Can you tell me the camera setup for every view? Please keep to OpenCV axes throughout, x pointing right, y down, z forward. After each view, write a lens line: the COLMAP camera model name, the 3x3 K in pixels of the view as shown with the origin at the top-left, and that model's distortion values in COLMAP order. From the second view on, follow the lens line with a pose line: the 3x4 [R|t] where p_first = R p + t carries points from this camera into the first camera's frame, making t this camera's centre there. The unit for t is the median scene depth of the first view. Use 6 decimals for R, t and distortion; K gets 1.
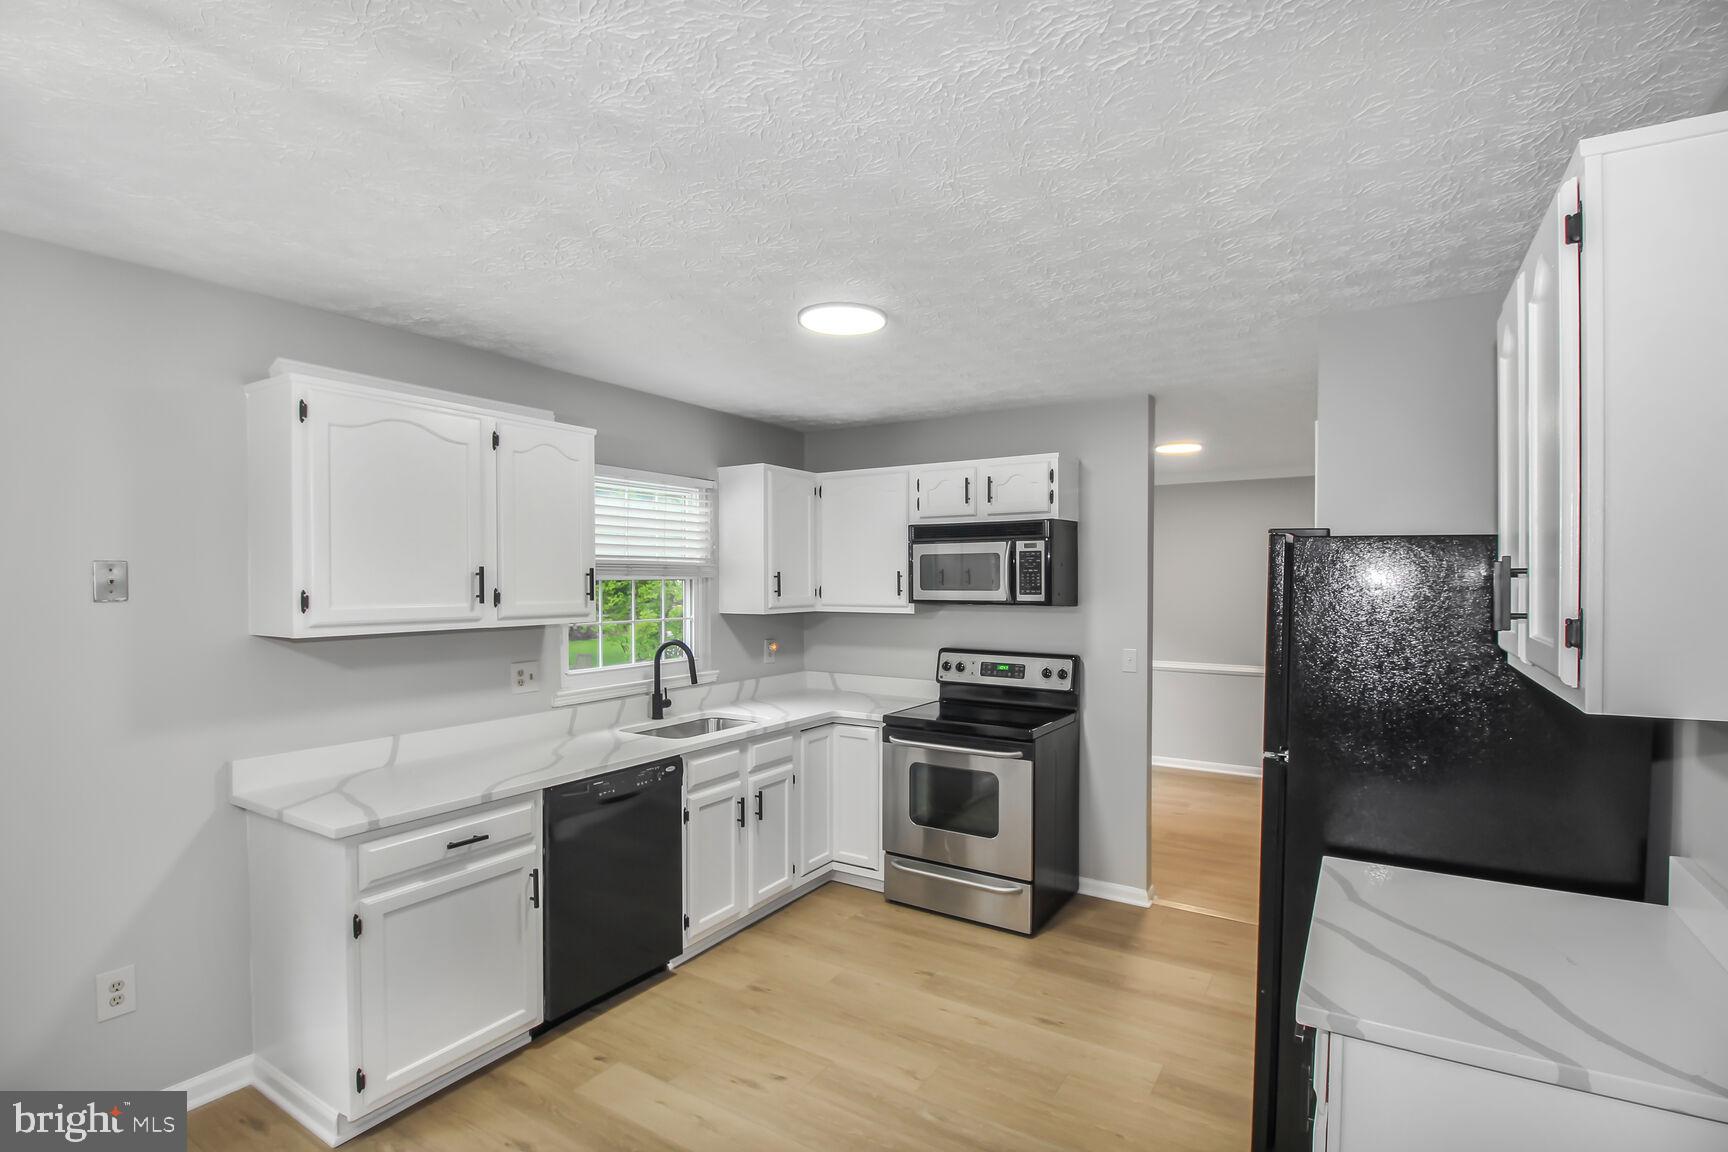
lens RADIAL K [[827.4, 0, 860.9], [0, 827.4, 584.2], [0, 0, 1]] dist [0.000267, -0.015380]
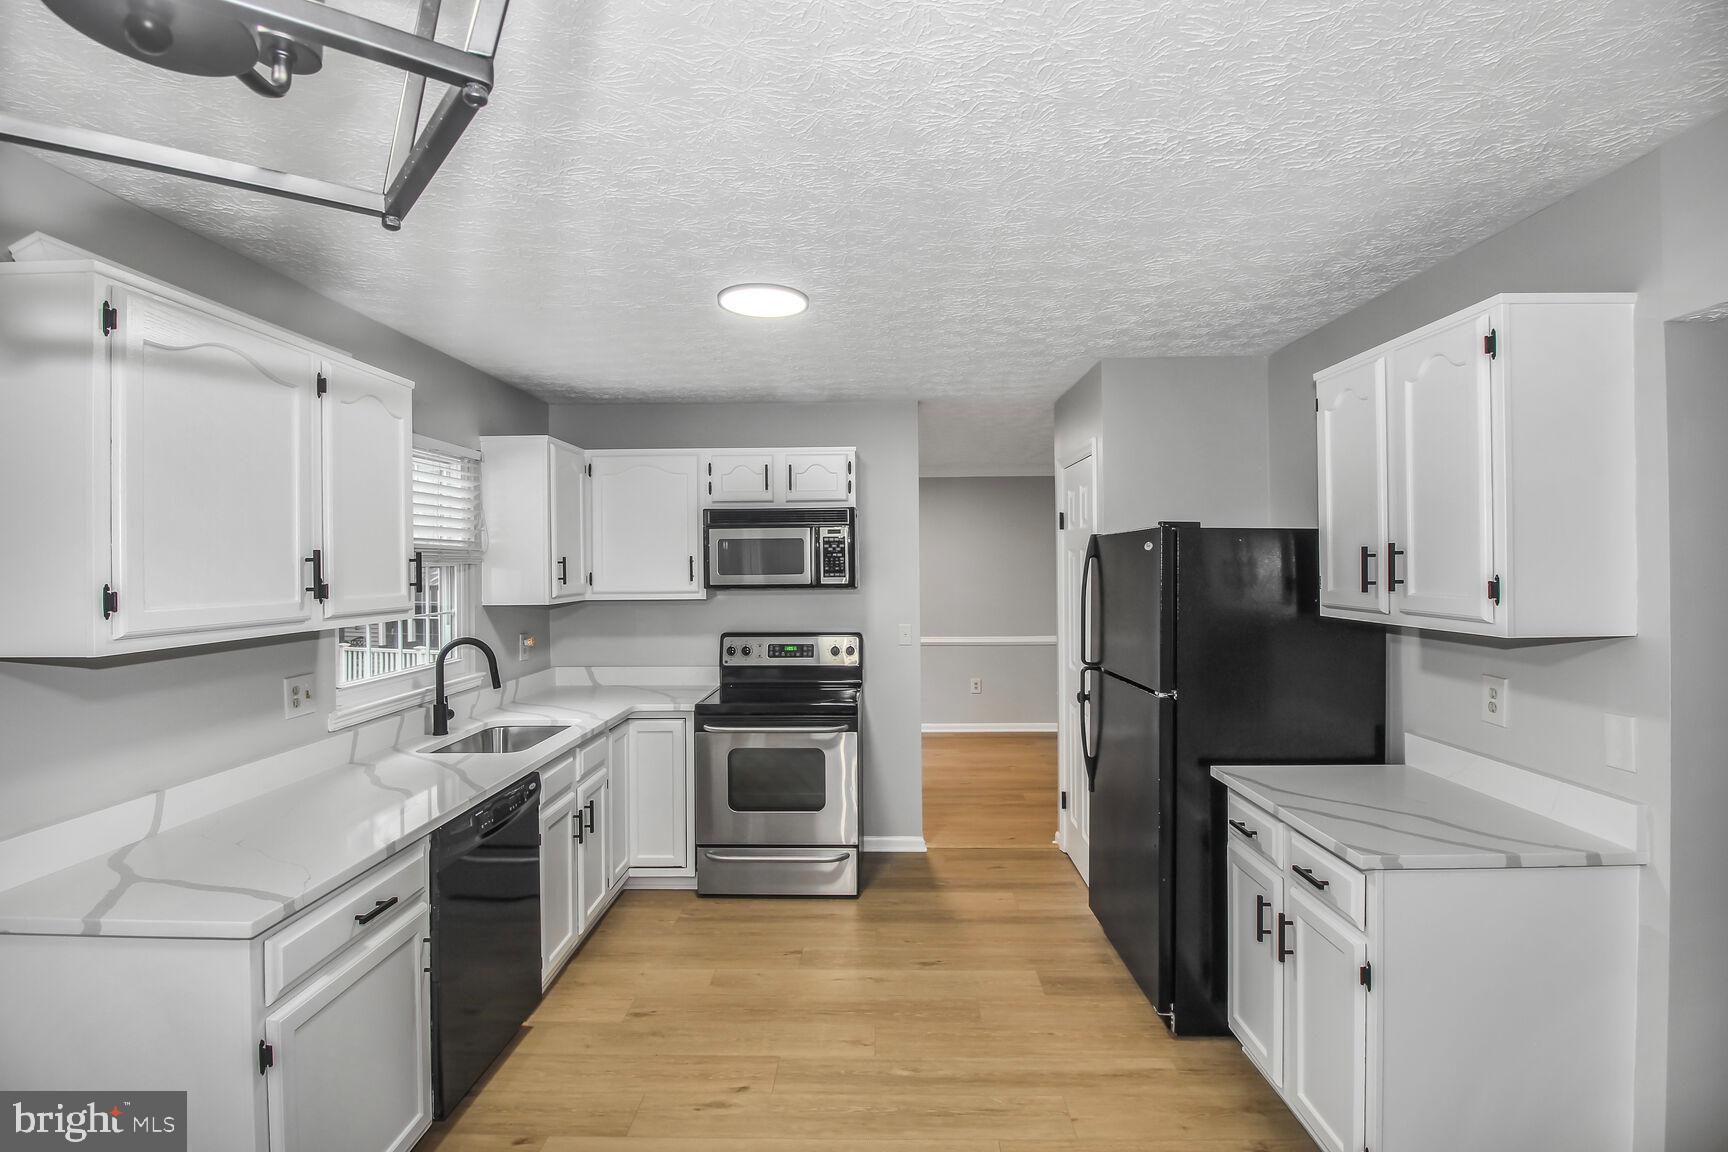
lens RADIAL K [[820.2, 0, 863.2], [0, 820.2, 553.8], [0, 0, 1]] dist [0.001082, -0.014189]
pose [[0.854636, -0.000865, 0.519226, -0.308680], [0.011186, 0.999797, -0.016746, 0.000223], [-0.519106, 0.020120, 0.854473, 0.074067]]
